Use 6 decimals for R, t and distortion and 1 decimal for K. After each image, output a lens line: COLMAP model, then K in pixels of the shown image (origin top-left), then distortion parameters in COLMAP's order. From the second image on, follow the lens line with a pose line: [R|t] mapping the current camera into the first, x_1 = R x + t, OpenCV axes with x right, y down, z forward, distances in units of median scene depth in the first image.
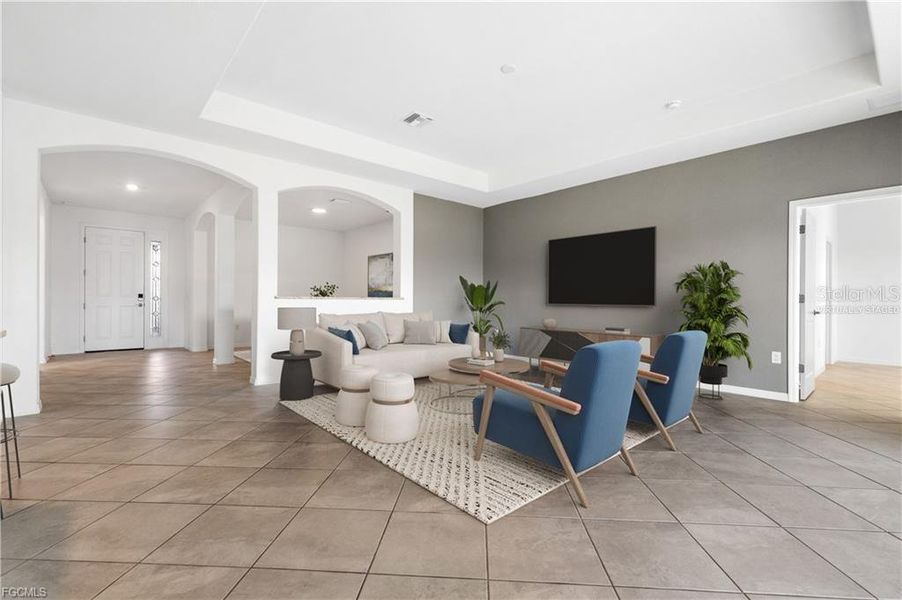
lens RADIAL K [[399.3, 0, 457.5], [0, 399.3, 301.3], [0, 0, 1]] dist [0.014449, 0.000112]
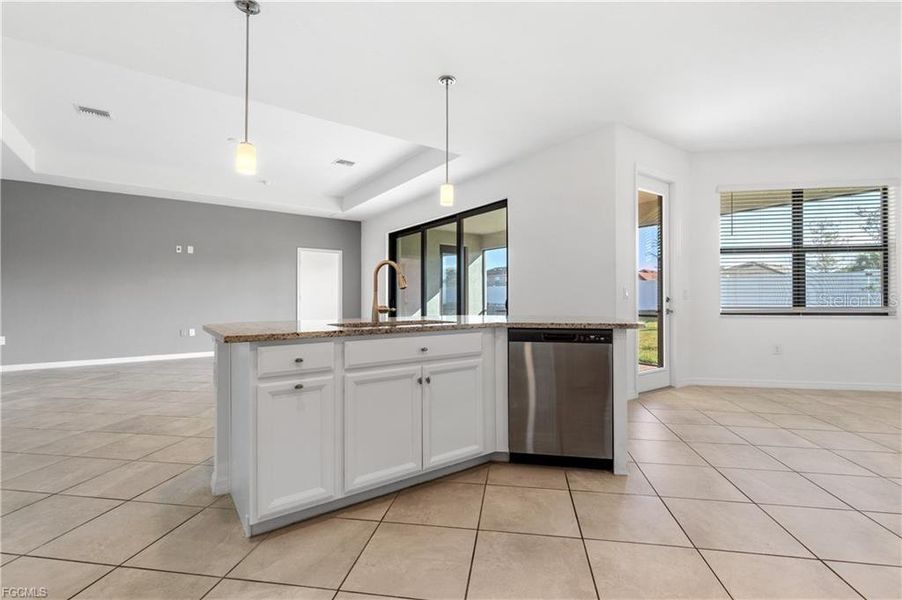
lens RADIAL K [[404.7, 0, 455.0], [0, 404.7, 300.8], [0, 0, 1]] dist [-0.000785, -0.000275]
pose [[0.080889, -0.007472, 0.996695, -0.900569], [0.005990, 0.999957, 0.007010, 0.003655], [-0.996705, 0.005403, 0.080930, 0.066614]]
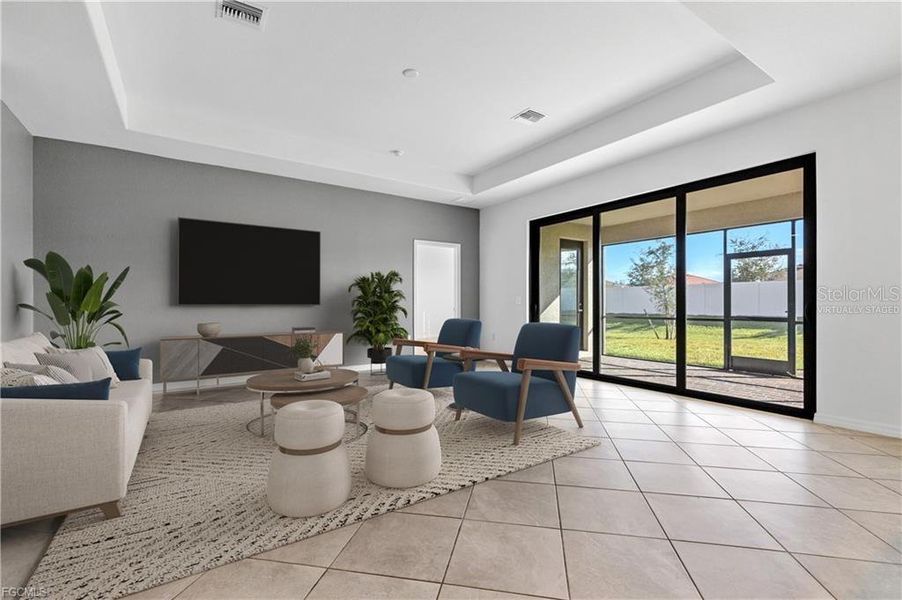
lens RADIAL K [[399.3, 0, 457.5], [0, 399.3, 301.3], [0, 0, 1]] dist [0.014449, 0.000112]
pose [[0.111475, 0.003293, 0.993762, -0.609838], [0.002816, 0.999989, -0.003629, 0.006117], [-0.993763, 0.003203, 0.111465, 0.548595]]
